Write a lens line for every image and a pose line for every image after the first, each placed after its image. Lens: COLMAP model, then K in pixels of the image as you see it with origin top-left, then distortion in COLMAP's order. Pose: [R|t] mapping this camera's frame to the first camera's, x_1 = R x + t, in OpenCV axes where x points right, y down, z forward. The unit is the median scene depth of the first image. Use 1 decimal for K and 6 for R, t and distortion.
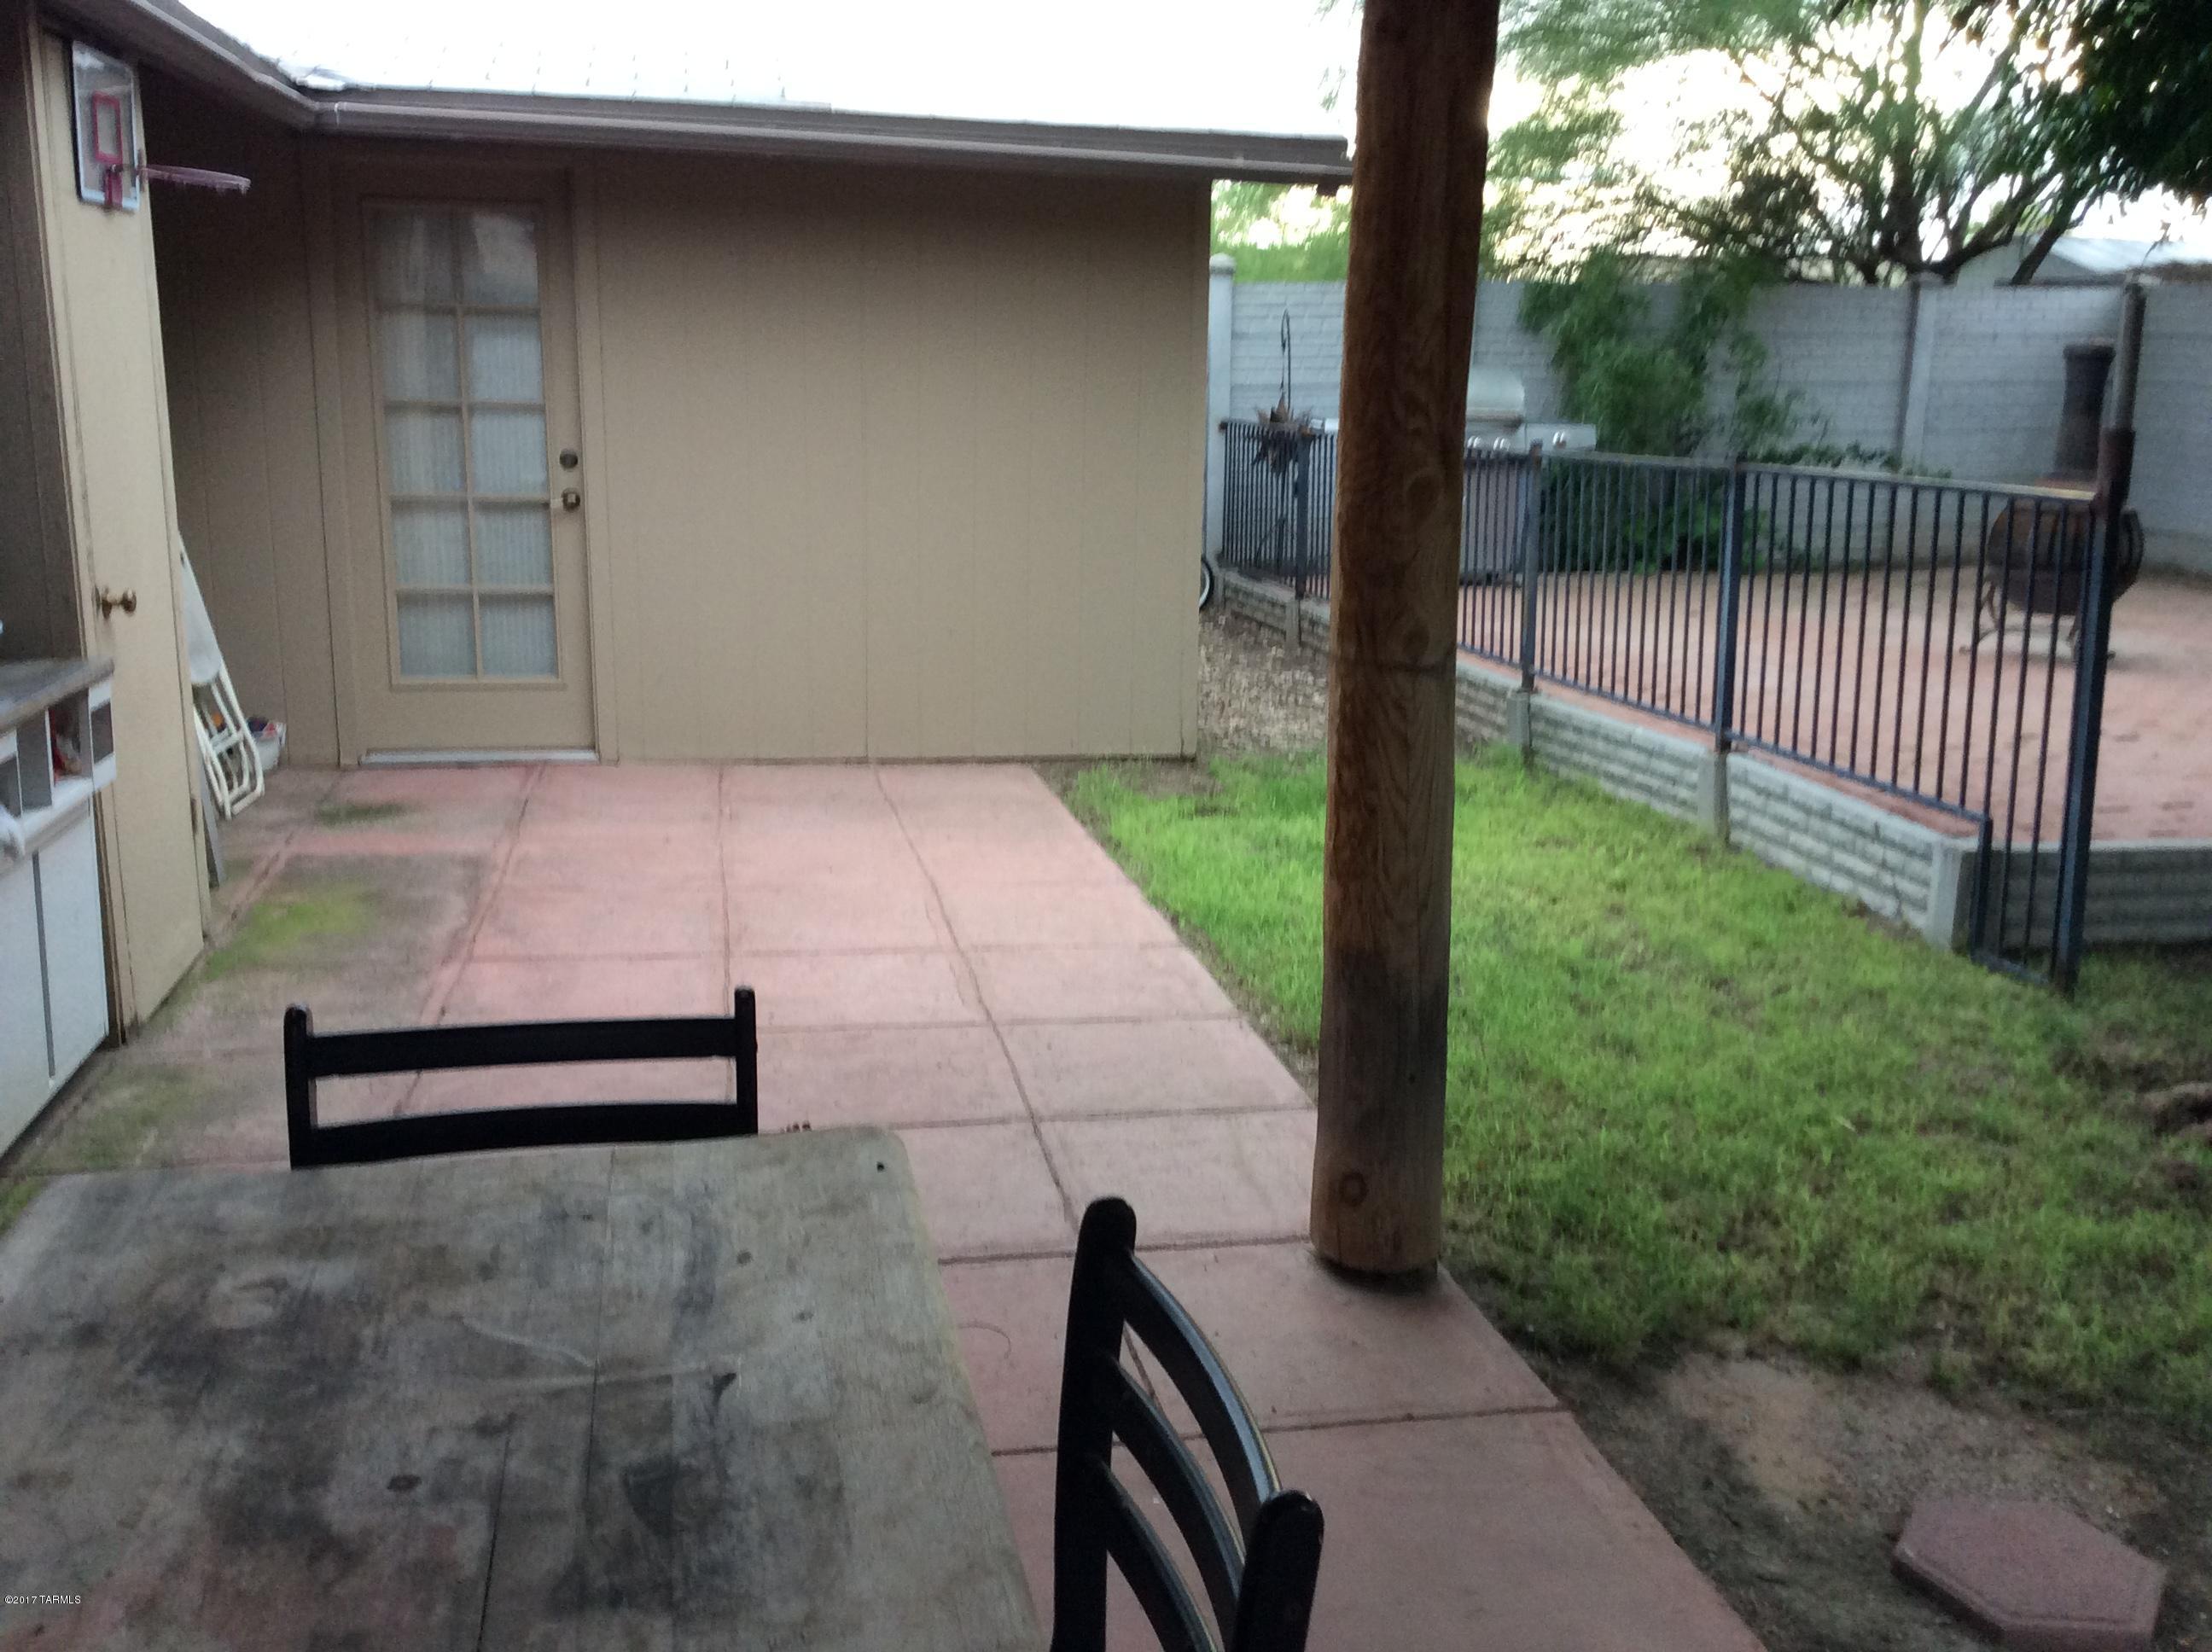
lens RADIAL K [[2005.5, 0, 1098.8], [0, 2005.5, 836.7], [0, 0, 1]] dist [0.110269, -0.205305]
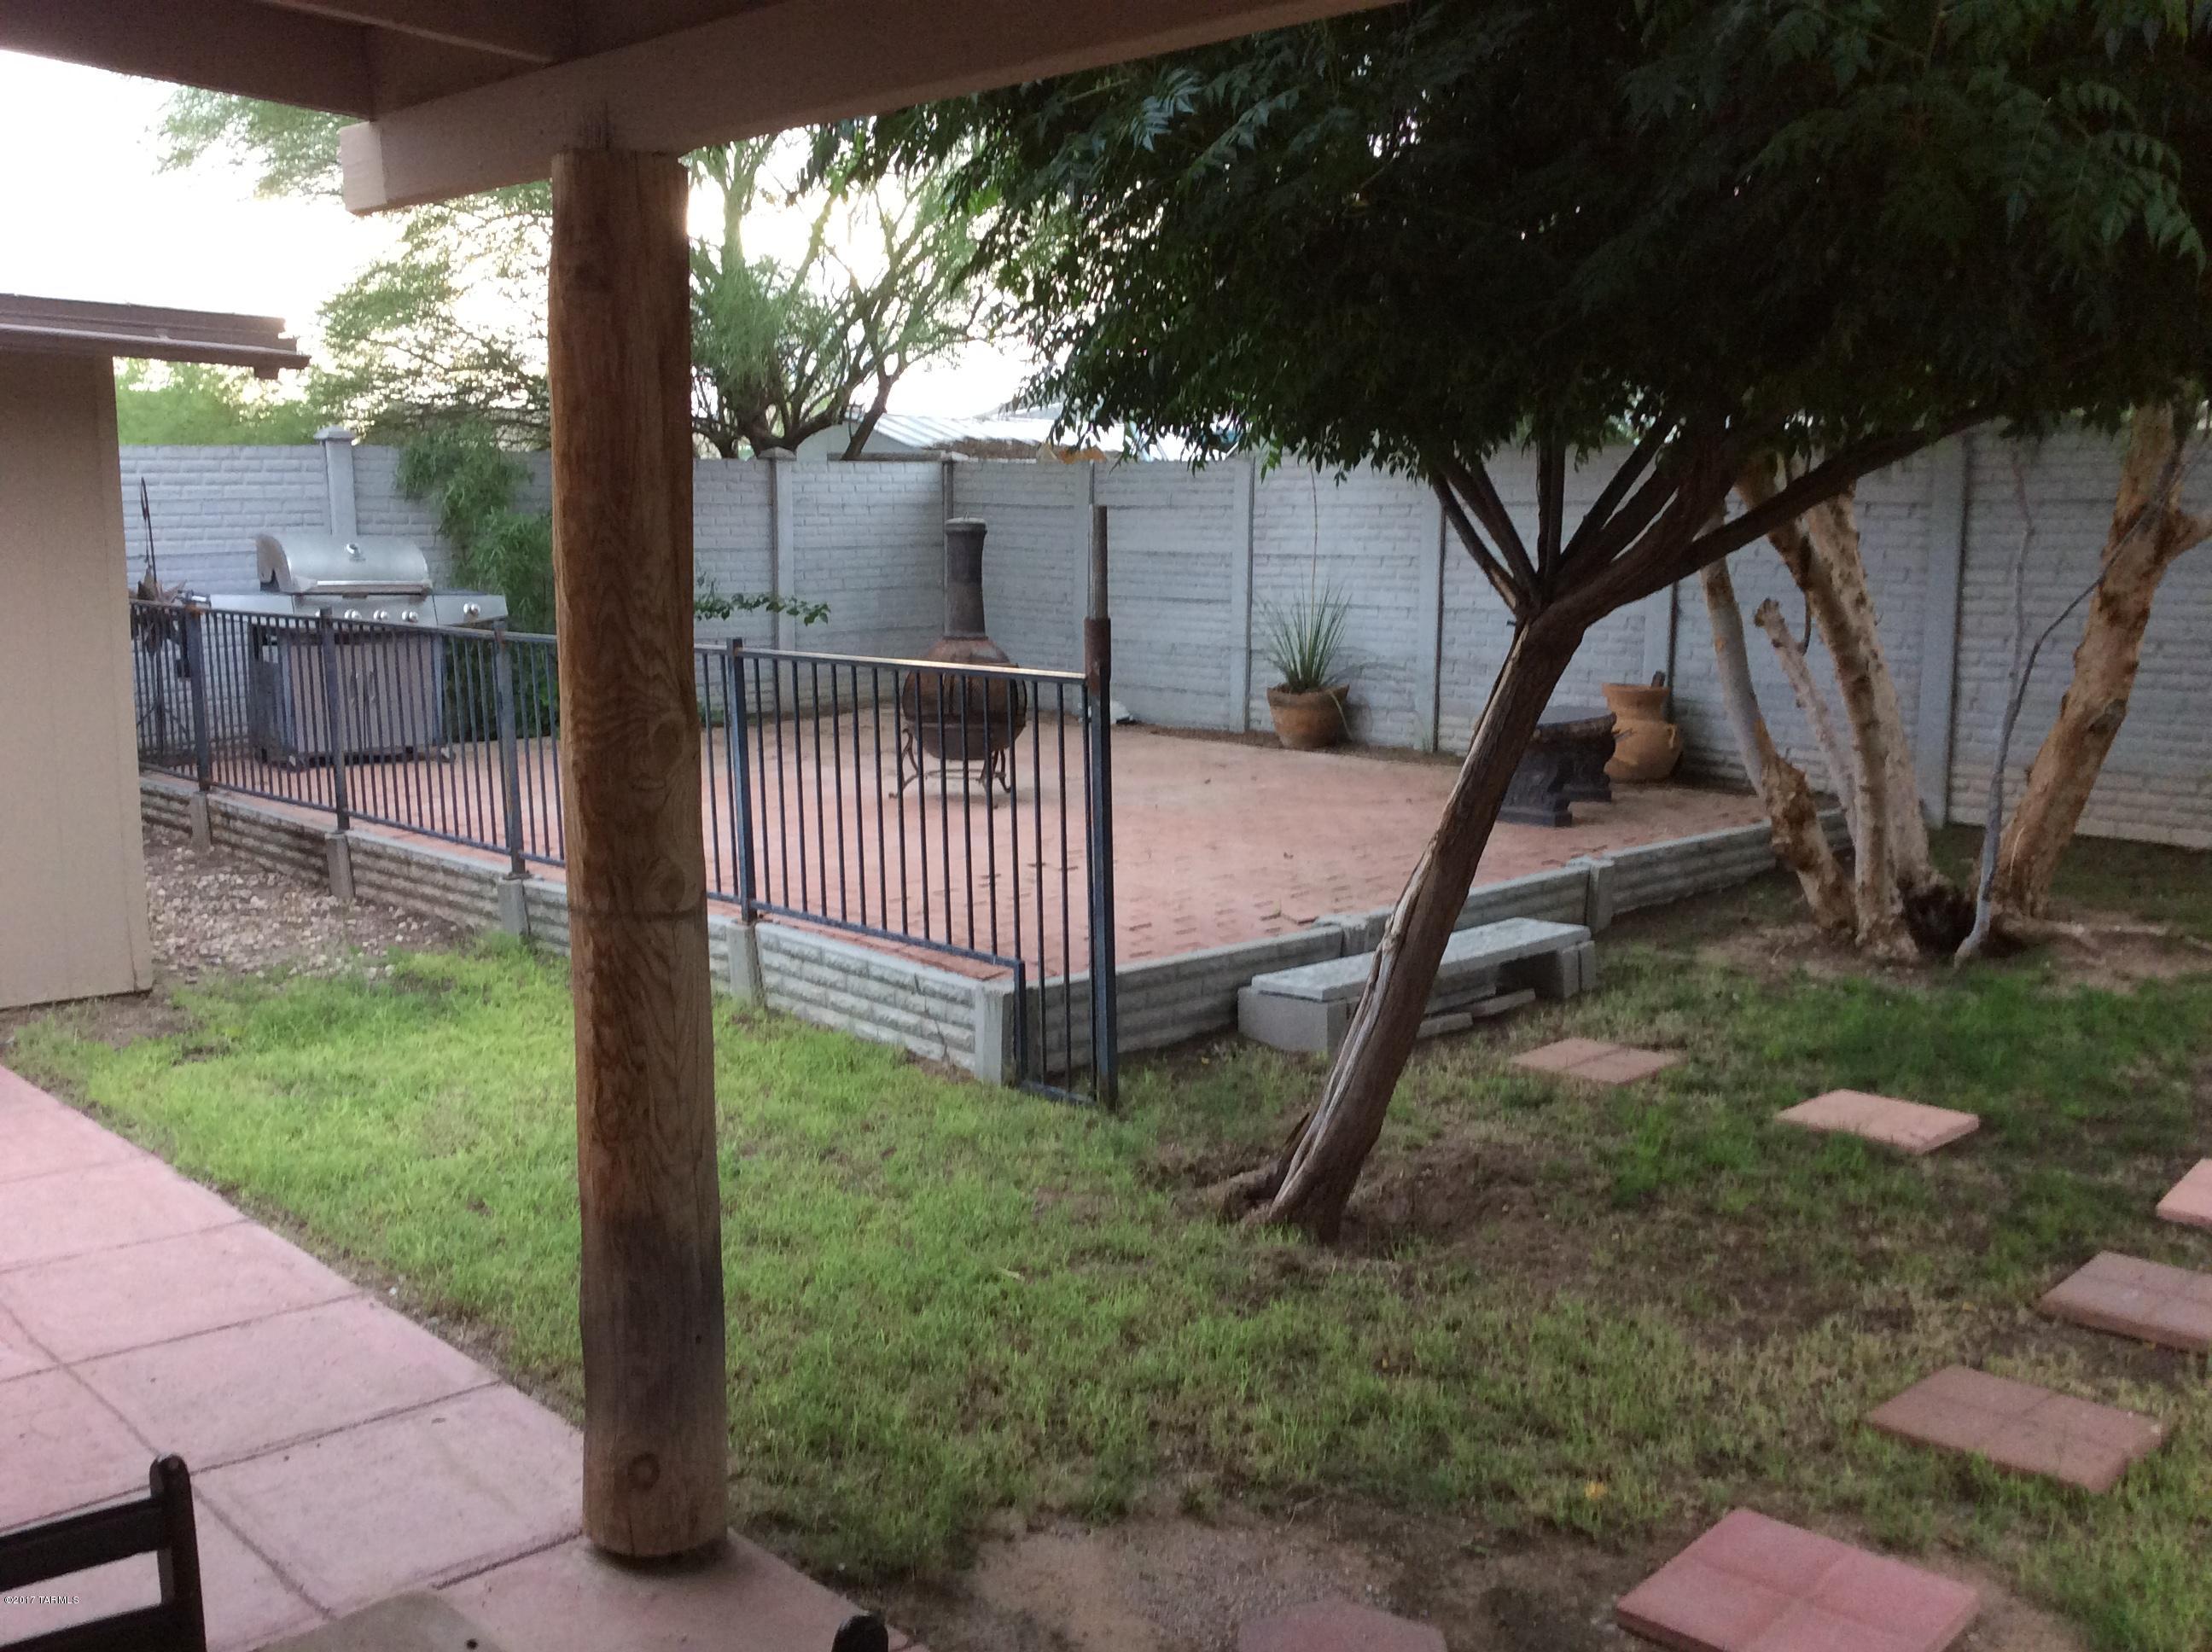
lens RADIAL K [[2005.5, 0, 1098.8], [0, 2005.5, 836.7], [0, 0, 1]] dist [0.110269, -0.205305]
pose [[0.841582, -0.093322, 0.532007, -0.093291], [0.129427, 0.991108, -0.030886, -0.033436], [-0.524394, 0.094849, 0.846177, 0.036392]]
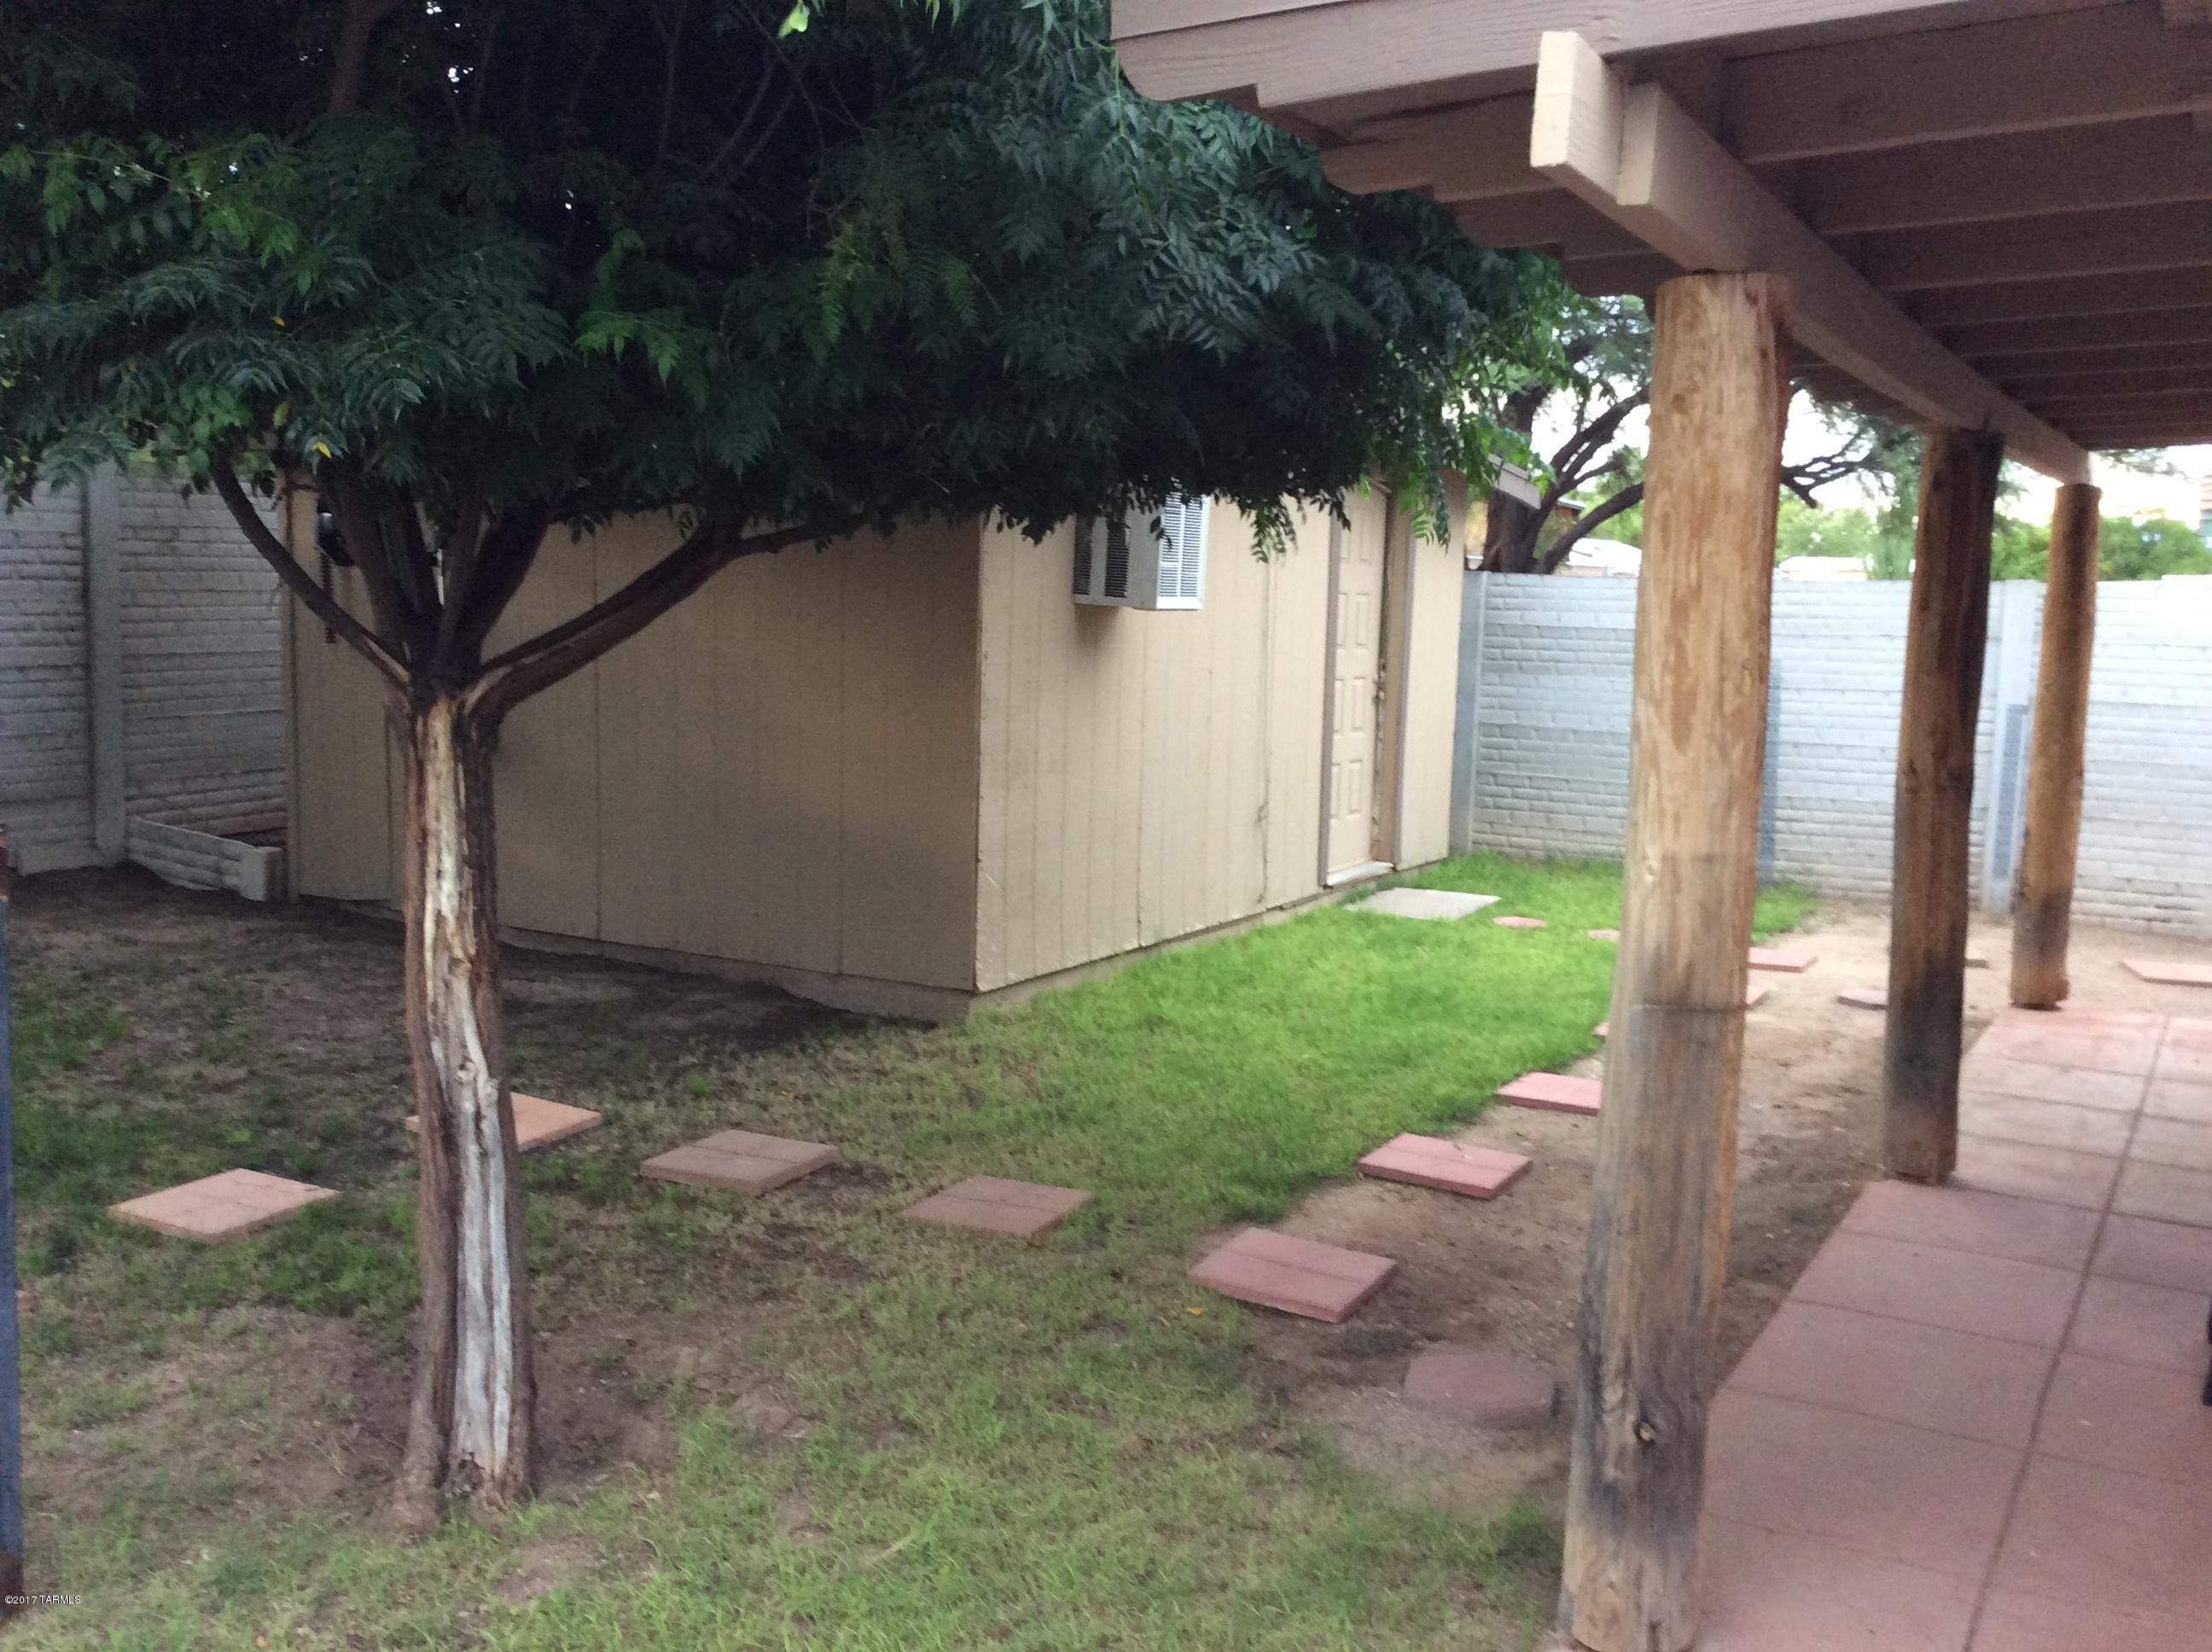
lens RADIAL K [[2005.5, 0, 1098.8], [0, 2005.5, 836.7], [0, 0, 1]] dist [0.110269, -0.205305]
pose [[-0.758661, -0.107675, 0.642526, -0.132510], [0.108927, 0.951400, 0.288051, -0.245461], [-0.642315, 0.288521, -0.710061, 0.978993]]
